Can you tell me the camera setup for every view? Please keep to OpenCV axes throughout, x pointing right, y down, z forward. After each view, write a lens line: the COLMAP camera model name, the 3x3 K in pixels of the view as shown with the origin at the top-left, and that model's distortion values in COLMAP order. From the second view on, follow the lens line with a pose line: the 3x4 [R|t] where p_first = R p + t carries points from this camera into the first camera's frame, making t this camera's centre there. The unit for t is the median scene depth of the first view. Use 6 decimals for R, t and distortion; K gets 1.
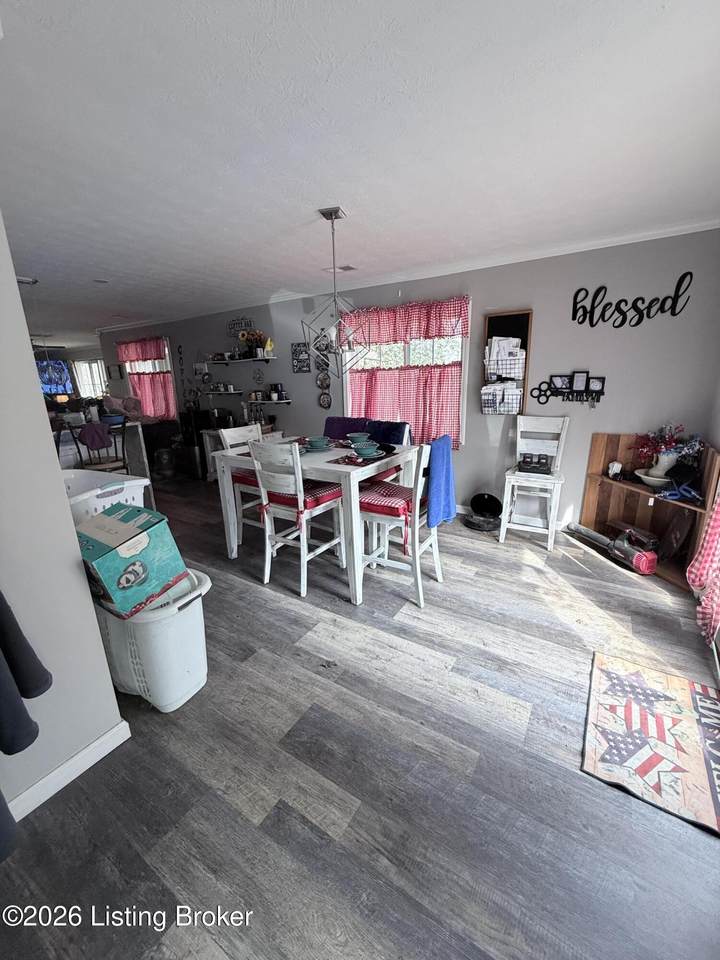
lens RADIAL K [[382.9, 0, 358.9], [0, 382.9, 482.2], [0, 0, 1]] dist [-0.003886, -0.000119]
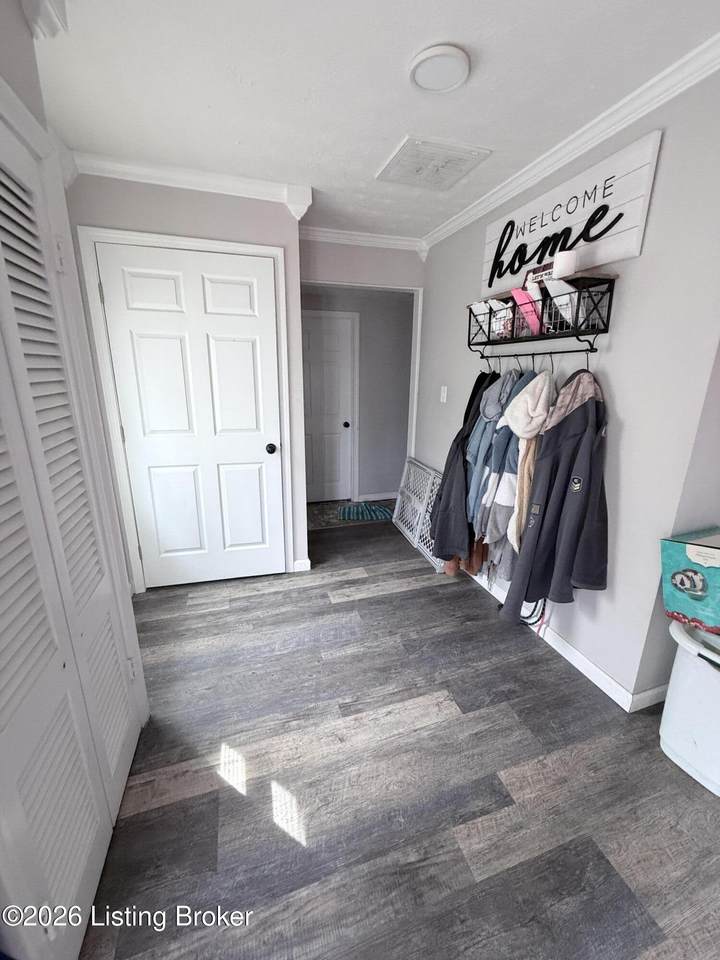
lens RADIAL K [[382.9, 0, 360.1], [0, 382.9, 475.6], [0, 0, 1]] dist [-0.003886, -0.000119]
pose [[-0.640886, 0.217227, -0.736259, 0.591620], [-0.194091, 0.882106, 0.429206, -0.245961], [0.742693, 0.417974, -0.523168, 0.888681]]
